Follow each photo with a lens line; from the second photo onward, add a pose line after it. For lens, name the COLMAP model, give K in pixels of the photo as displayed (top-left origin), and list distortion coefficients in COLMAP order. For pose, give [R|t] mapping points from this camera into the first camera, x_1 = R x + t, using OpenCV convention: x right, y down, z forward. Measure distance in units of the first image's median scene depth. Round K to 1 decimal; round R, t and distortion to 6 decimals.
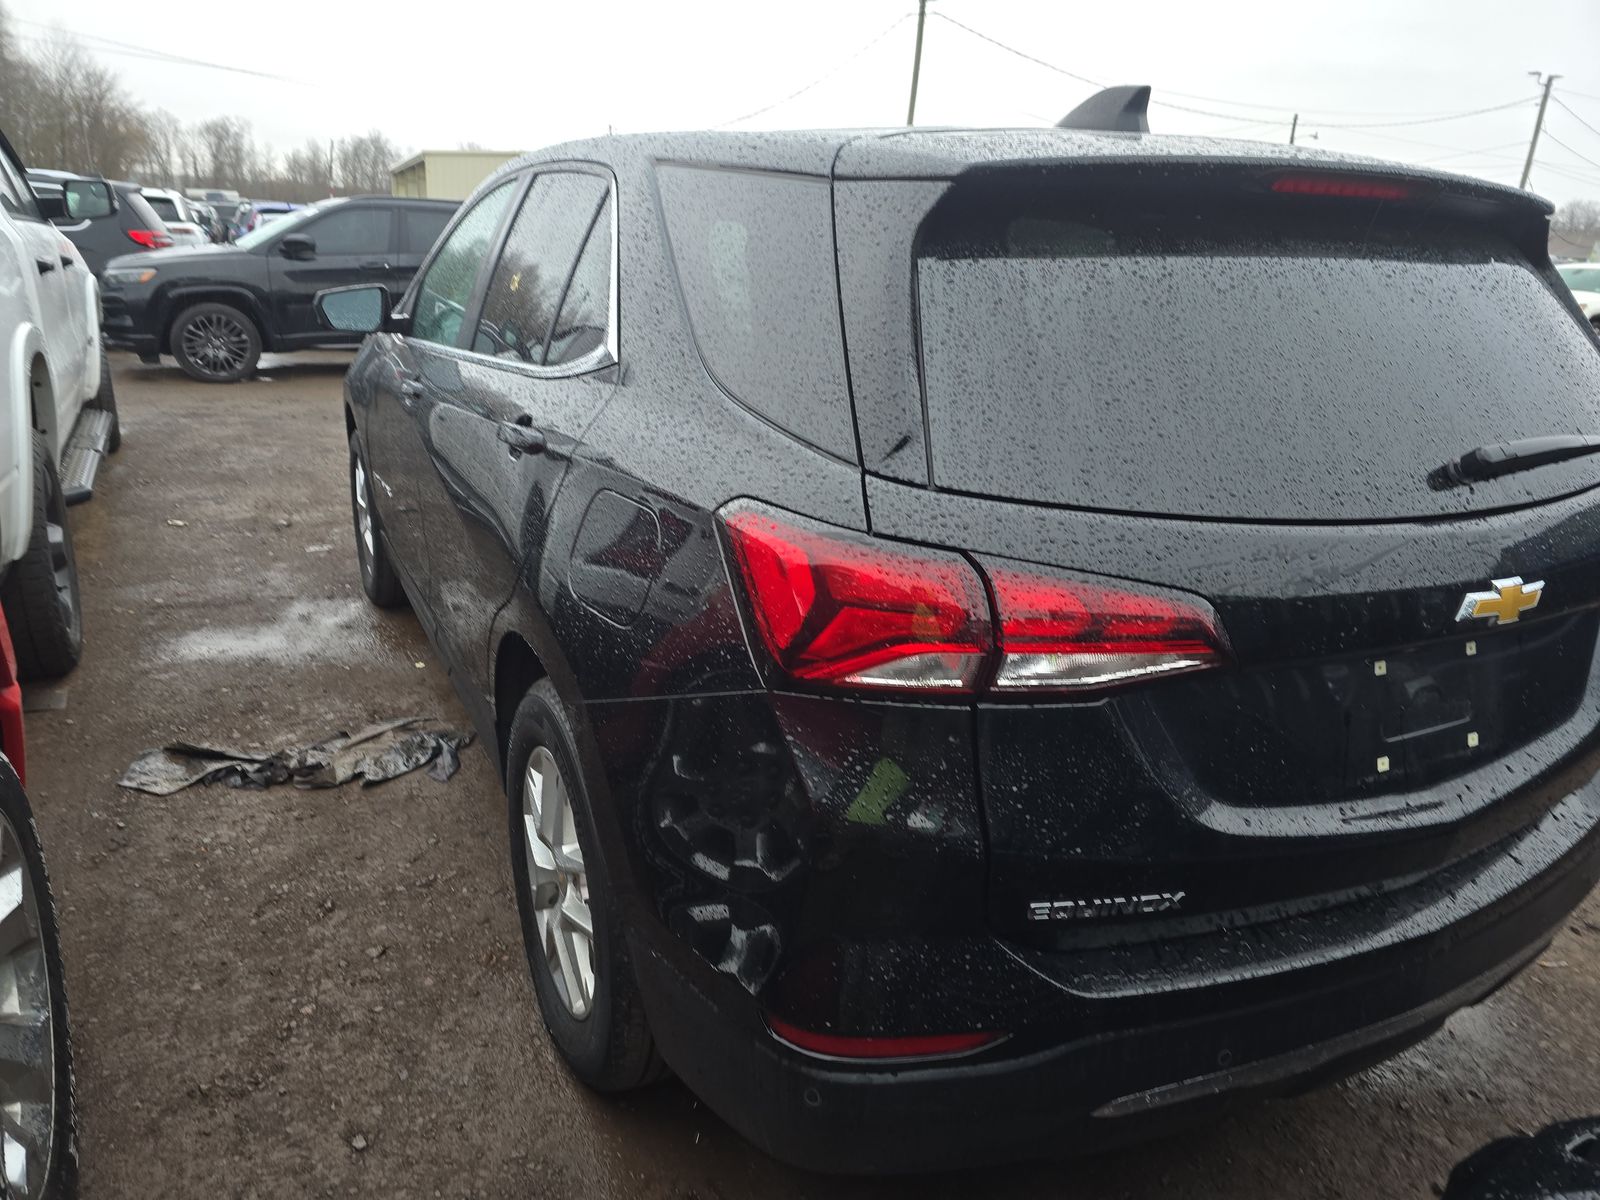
lens RADIAL K [[1083.2, 0, 800.0], [0, 1083.2, 600.0], [0, 0, 1]] dist [0.043239, -0.037548]
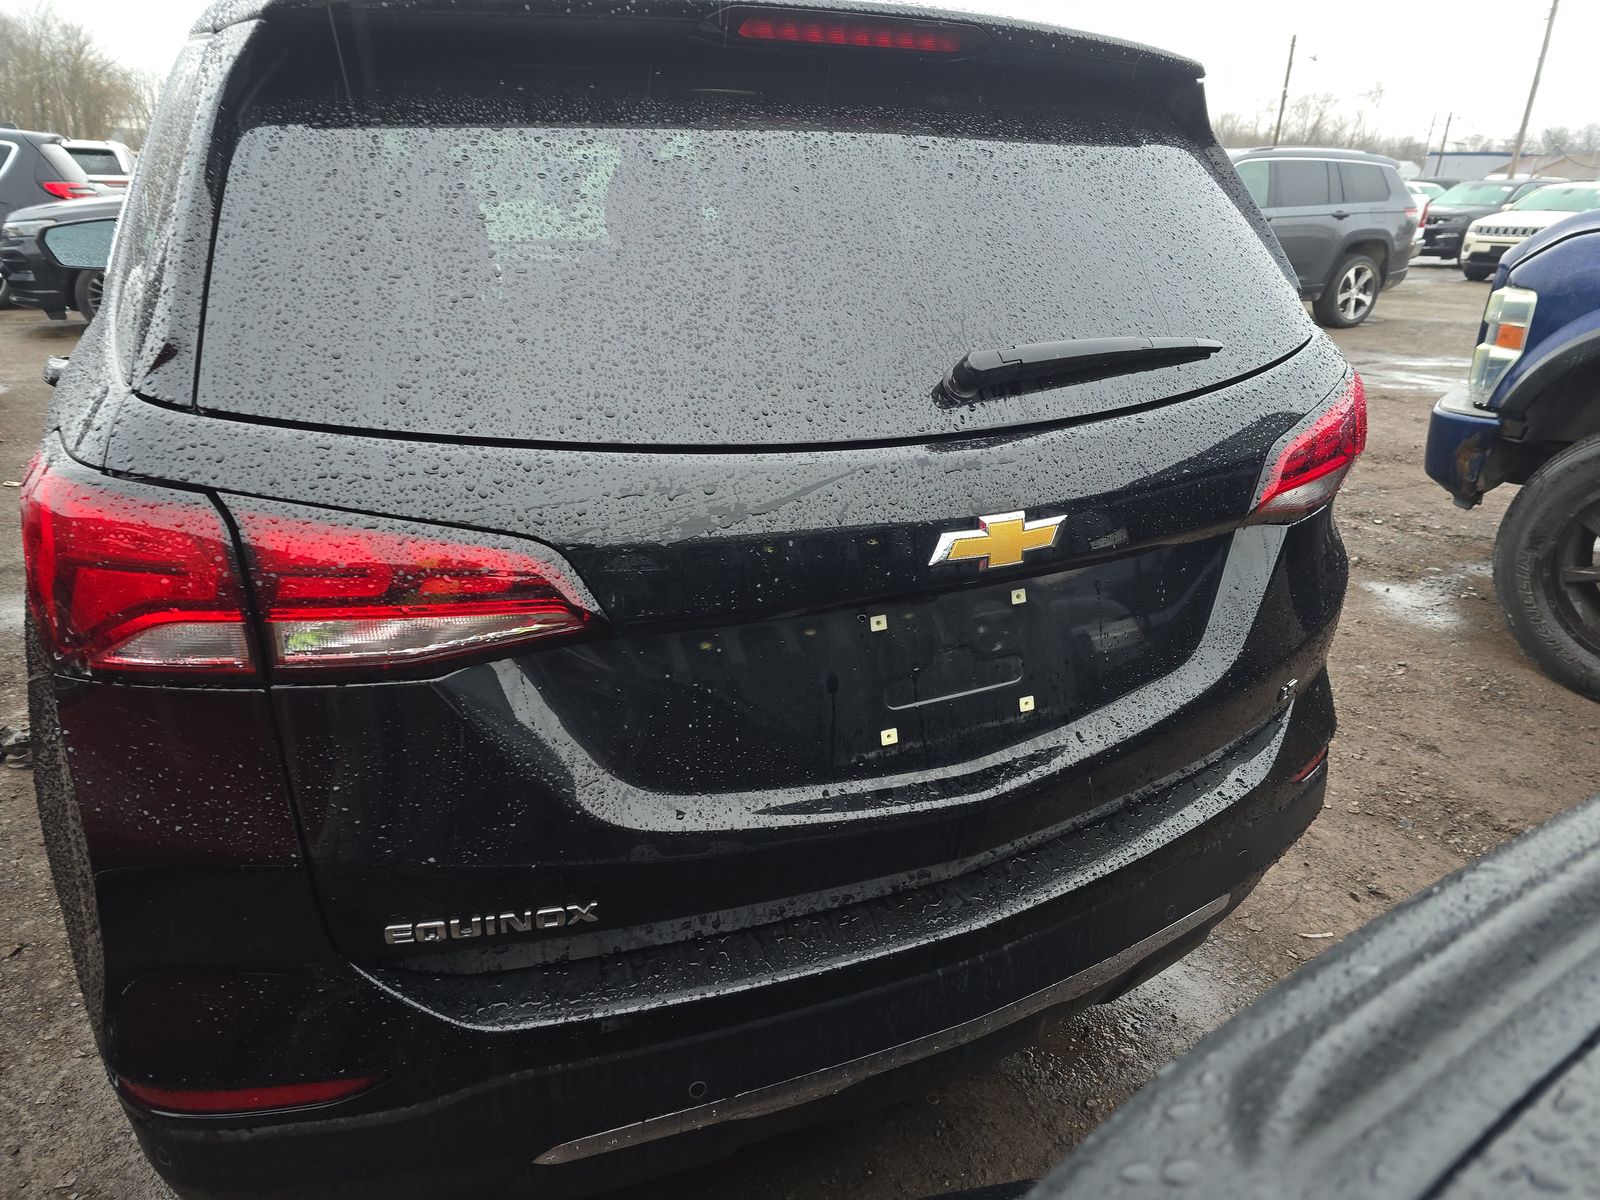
lens RADIAL K [[1073.5, 0, 800.0], [0, 1073.5, 600.0], [0, 0, 1]] dist [0.073677, -0.064903]
pose [[0.999769, -0.020523, -0.006345, 0.527226], [0.020792, 0.998733, 0.045821, 0.005571], [0.005397, -0.045943, 0.998929, 0.199448]]
